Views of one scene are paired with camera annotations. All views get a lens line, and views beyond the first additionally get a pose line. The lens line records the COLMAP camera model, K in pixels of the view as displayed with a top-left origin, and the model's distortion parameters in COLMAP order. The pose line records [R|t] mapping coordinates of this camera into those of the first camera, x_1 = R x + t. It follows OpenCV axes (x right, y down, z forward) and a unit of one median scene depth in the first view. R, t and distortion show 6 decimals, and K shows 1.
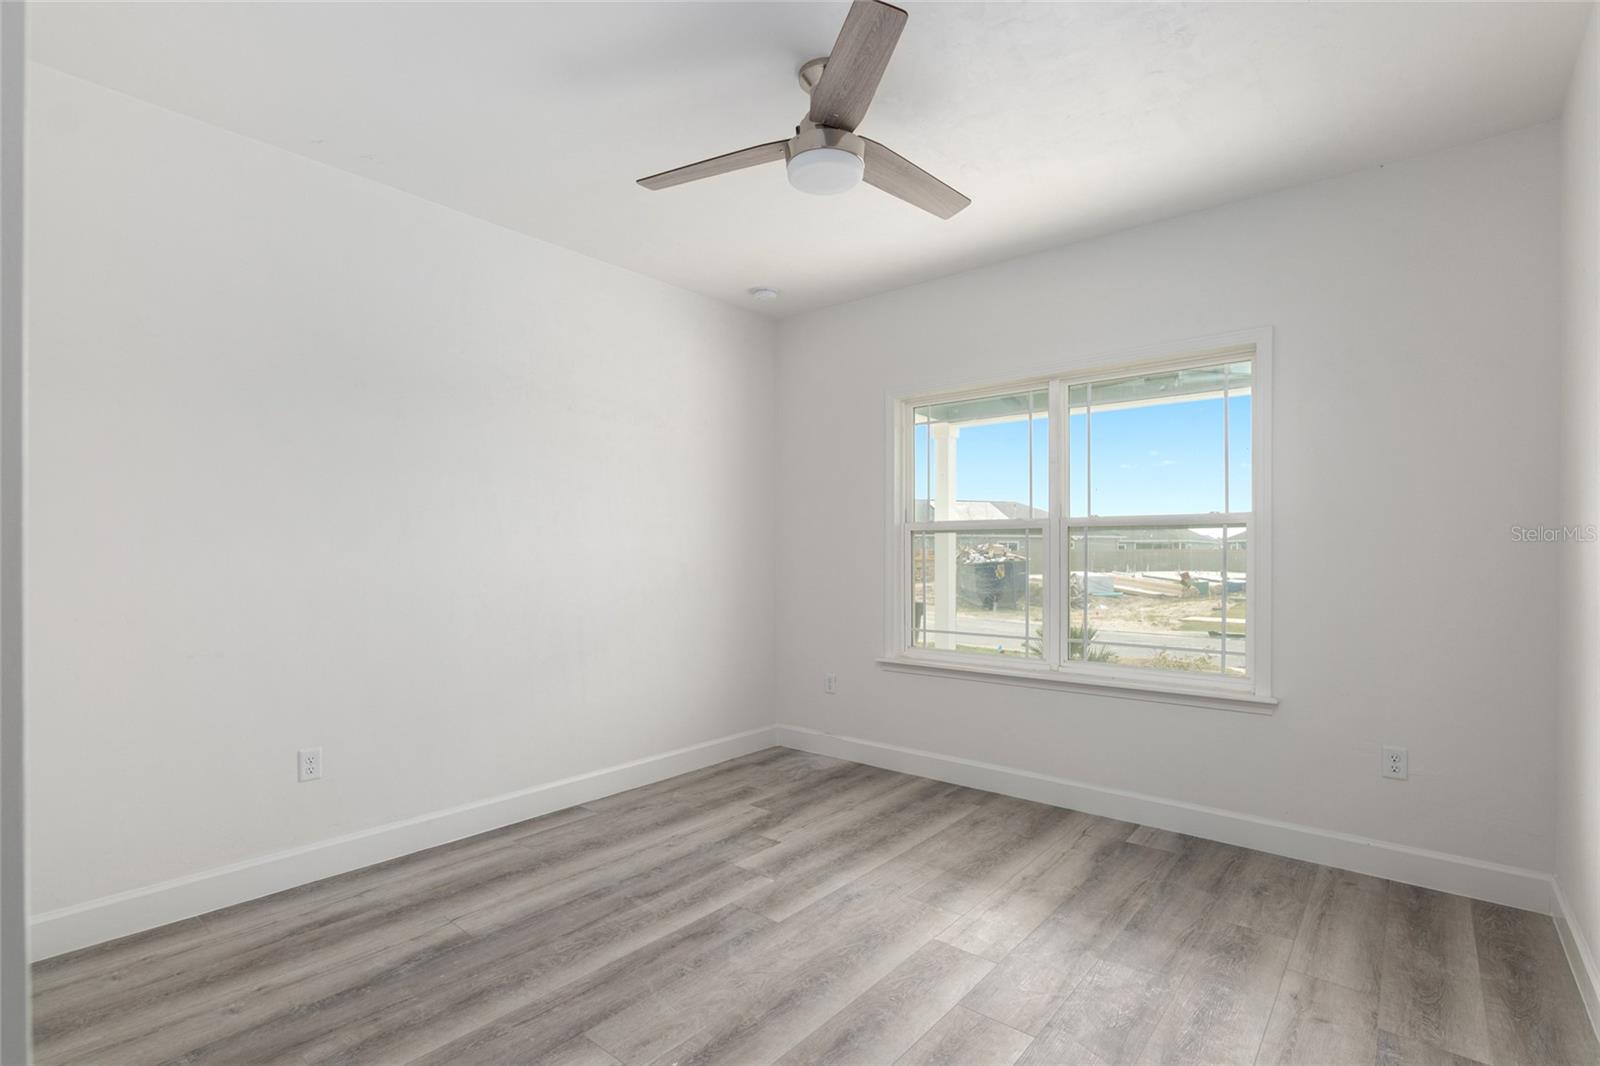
lens RADIAL K [[767.9, 0, 802.6], [0, 767.9, 541.7], [0, 0, 1]] dist [-0.011044, 0.003021]
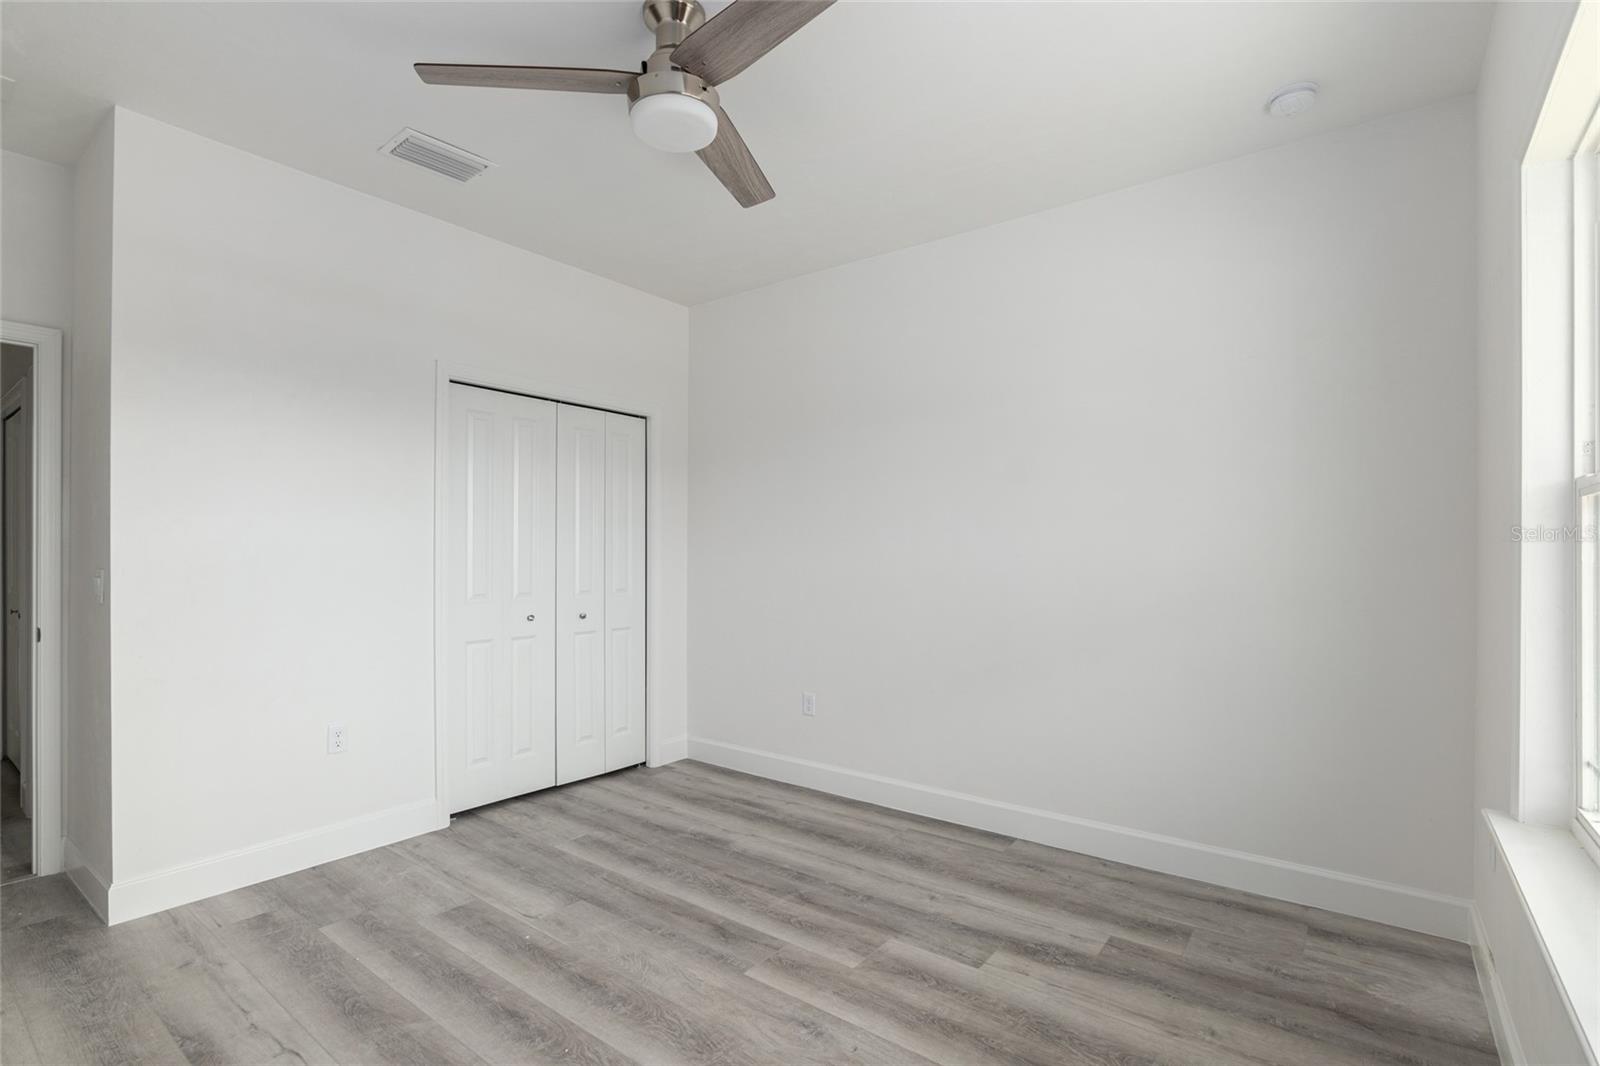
lens RADIAL K [[767.9, 0, 797.2], [0, 767.9, 543.1], [0, 0, 1]] dist [-0.011044, 0.003021]
pose [[0.013787, -0.017368, -0.999754, 0.719755], [0.013112, 0.999766, -0.017187, 0.015708], [0.999819, -0.012872, 0.014012, 0.887135]]
